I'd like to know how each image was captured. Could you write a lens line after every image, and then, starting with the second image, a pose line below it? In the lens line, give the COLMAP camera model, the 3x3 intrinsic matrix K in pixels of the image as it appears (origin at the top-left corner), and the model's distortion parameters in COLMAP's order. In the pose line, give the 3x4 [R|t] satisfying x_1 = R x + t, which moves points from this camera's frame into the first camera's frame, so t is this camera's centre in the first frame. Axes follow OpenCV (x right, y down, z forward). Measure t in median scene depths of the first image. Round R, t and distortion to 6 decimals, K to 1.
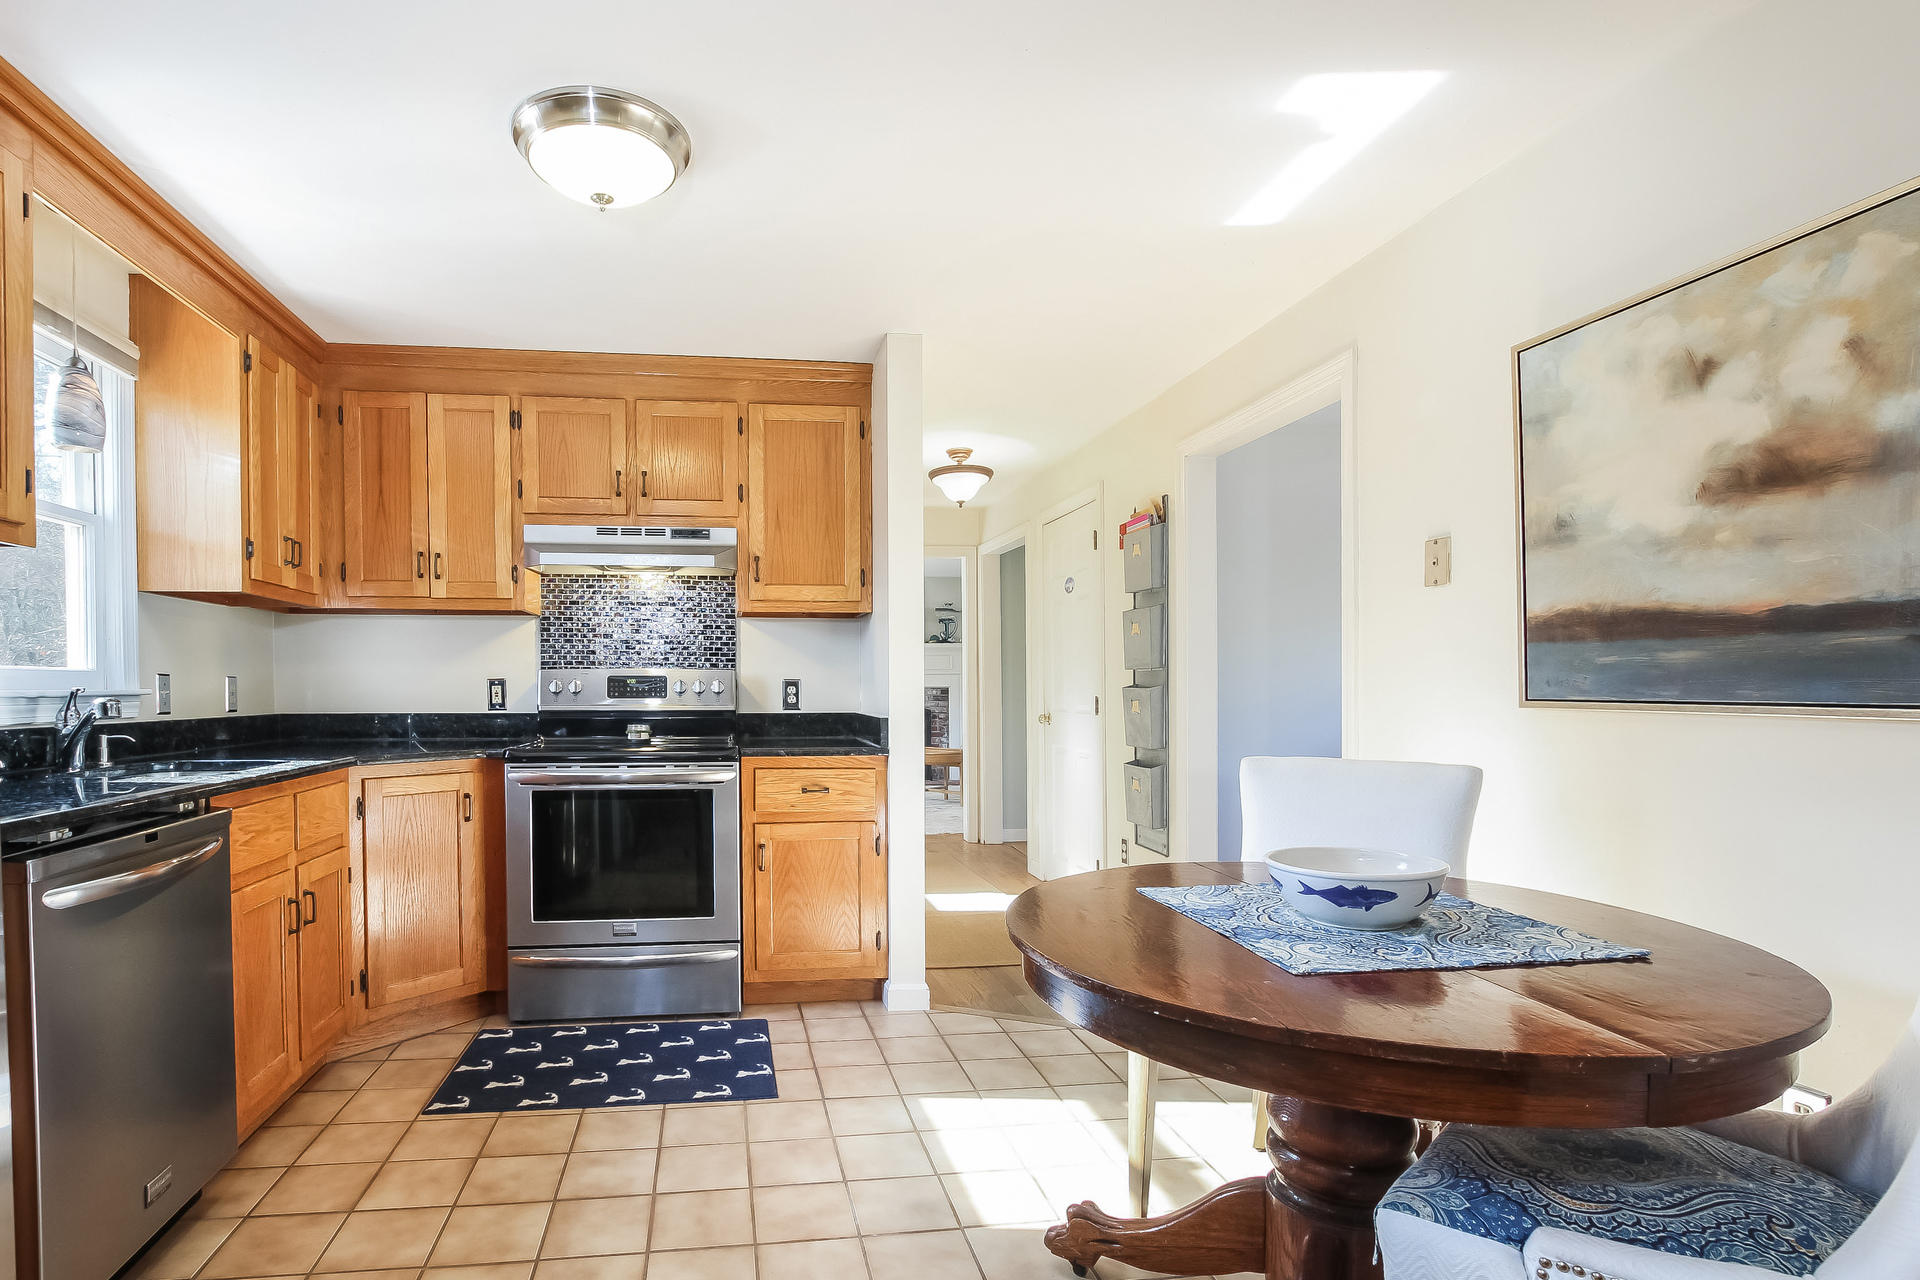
lens RADIAL K [[968.3, 0, 958.8], [0, 968.3, 695.2], [0, 0, 1]] dist [-0.000364, -0.000005]
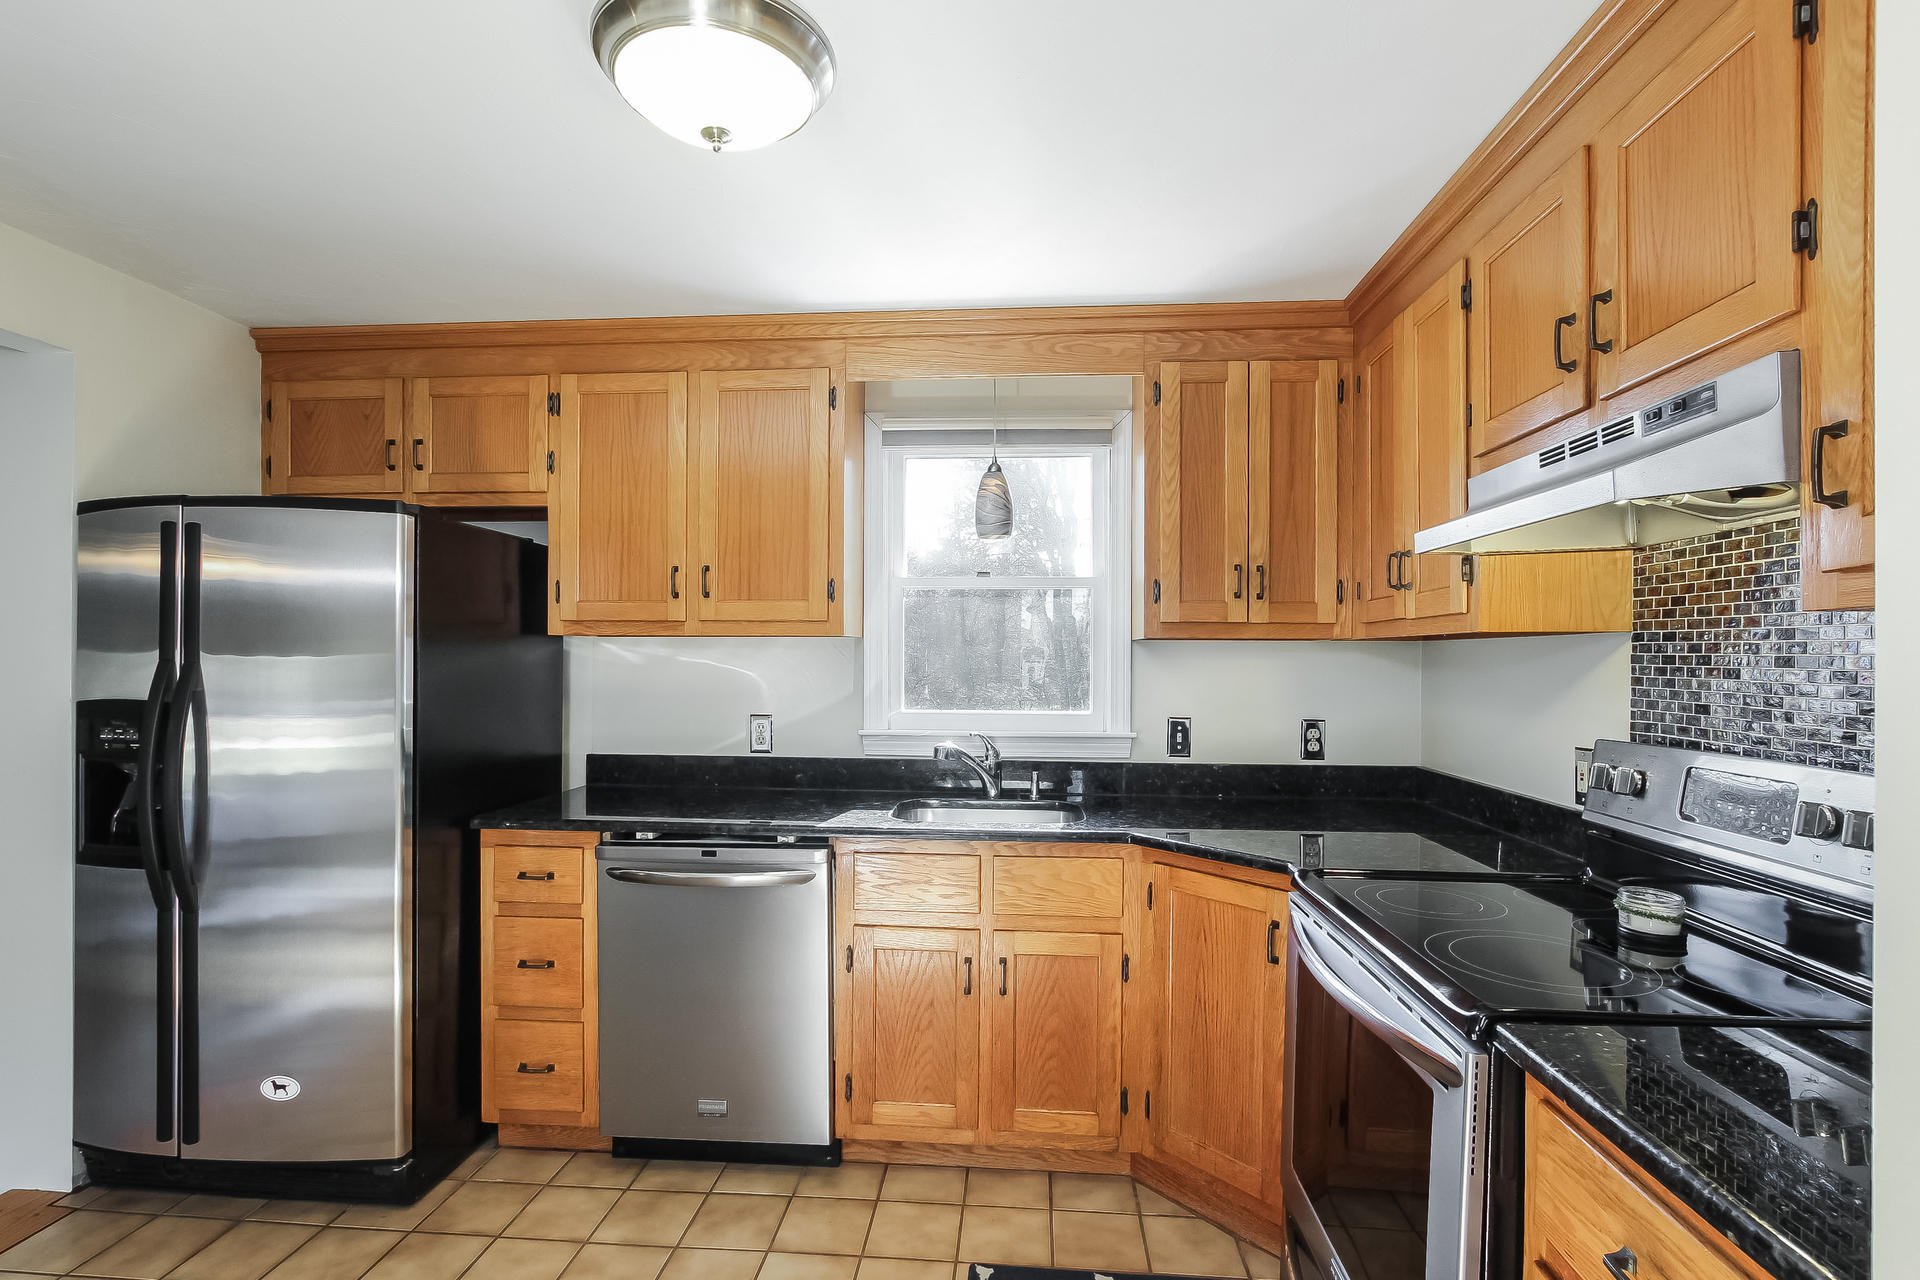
lens RADIAL K [[924.7, 0, 959.0], [0, 924.7, 660.2], [0, 0, 1]] dist [-0.001020, -0.000083]
pose [[-0.314641, 0.009429, -0.949164, 0.152345], [-0.011807, 0.999834, 0.013847, -0.077393], [0.949137, 0.015564, -0.314478, 0.906190]]
